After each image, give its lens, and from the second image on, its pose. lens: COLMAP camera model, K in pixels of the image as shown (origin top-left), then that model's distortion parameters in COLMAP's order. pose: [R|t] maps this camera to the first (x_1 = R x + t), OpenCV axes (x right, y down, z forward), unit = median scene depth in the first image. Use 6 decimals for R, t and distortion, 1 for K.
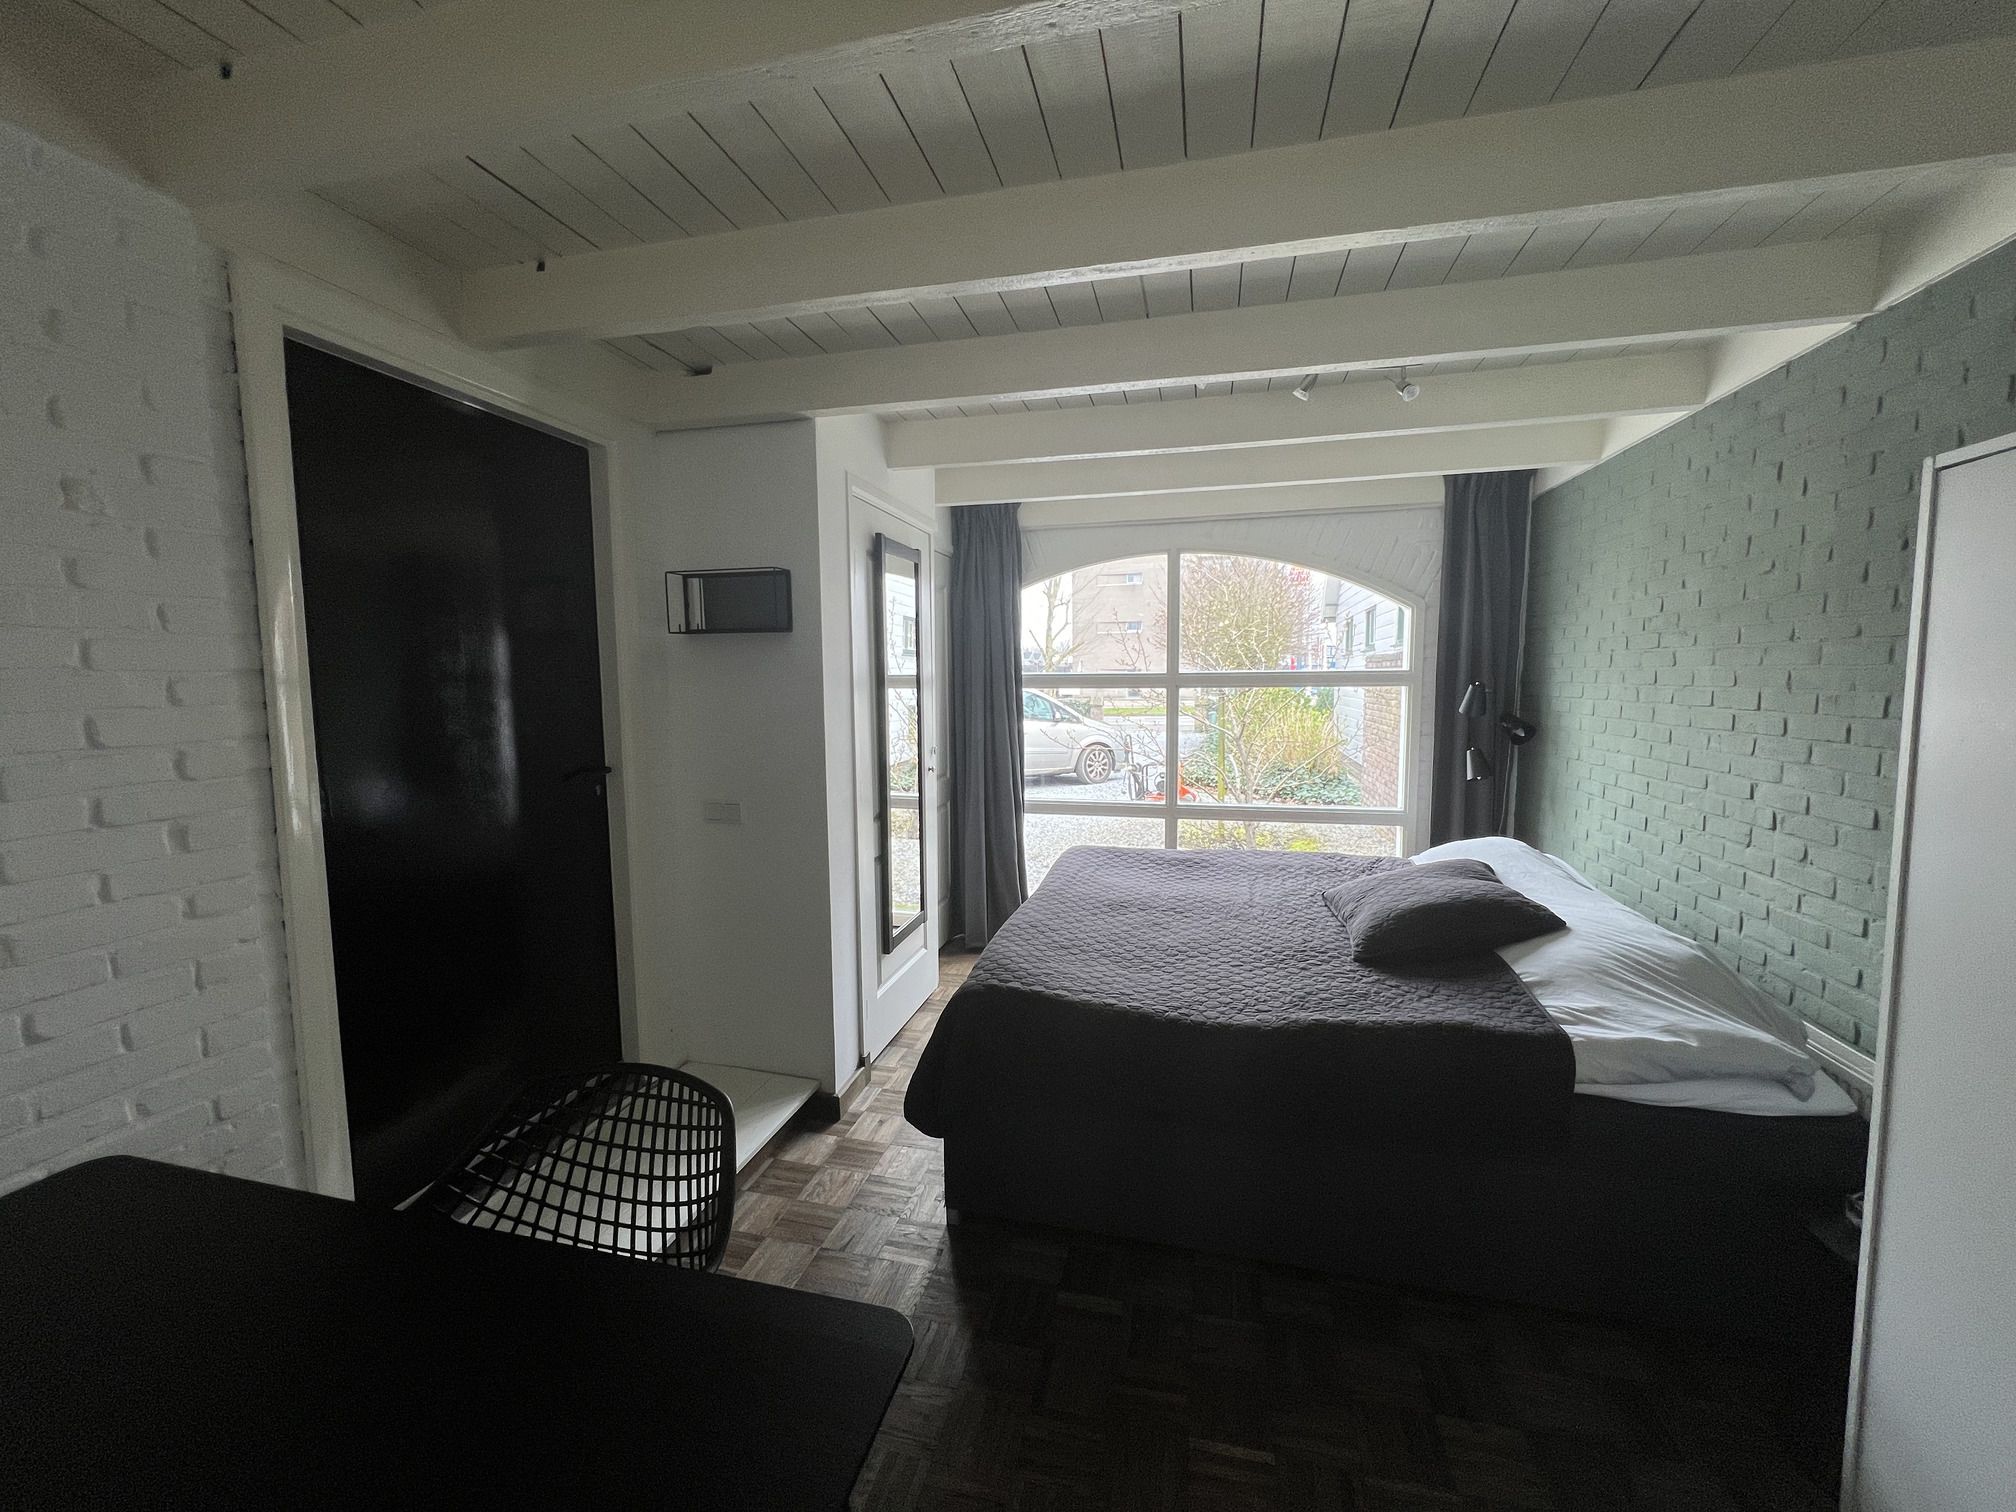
lens RADIAL K [[810.3, 0, 1008.0], [0, 810.3, 756.0], [0, 0, 1]] dist [0.001044, -0.000060]
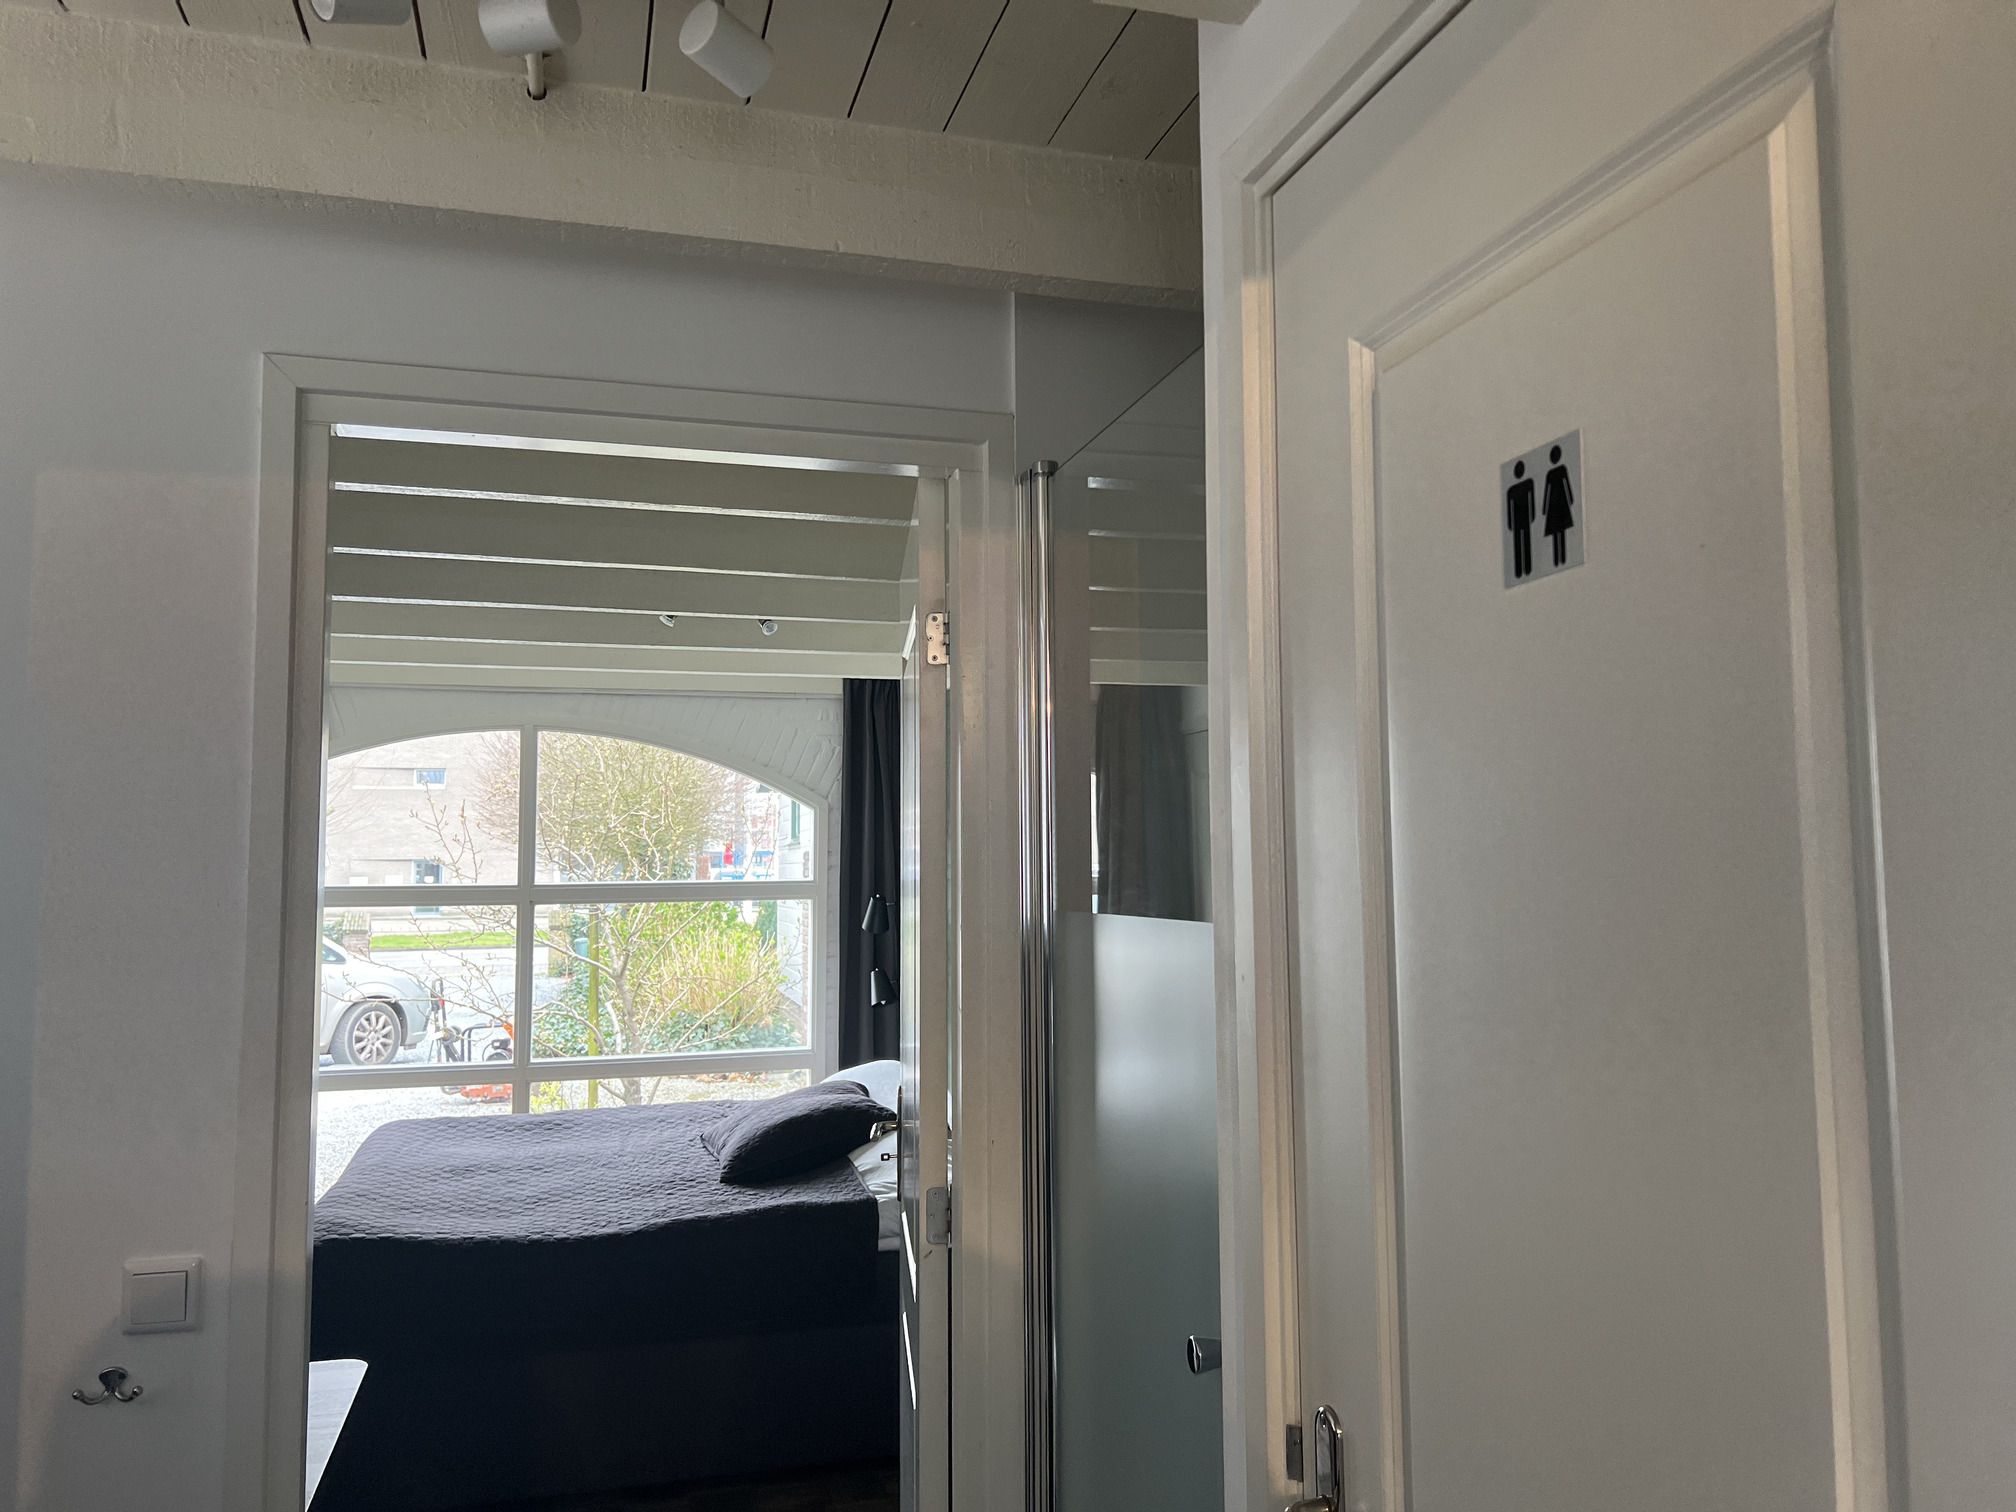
lens RADIAL K [[1500.5, 0, 1008.0], [0, 1500.5, 756.0], [0, 0, 1]] dist [0.143435, -0.264140]
pose [[0.868327, 0.041358, 0.494265, -0.120370], [0.044982, 0.985845, -0.161515, 0.030217], [-0.493948, 0.162481, 0.854175, -0.486651]]
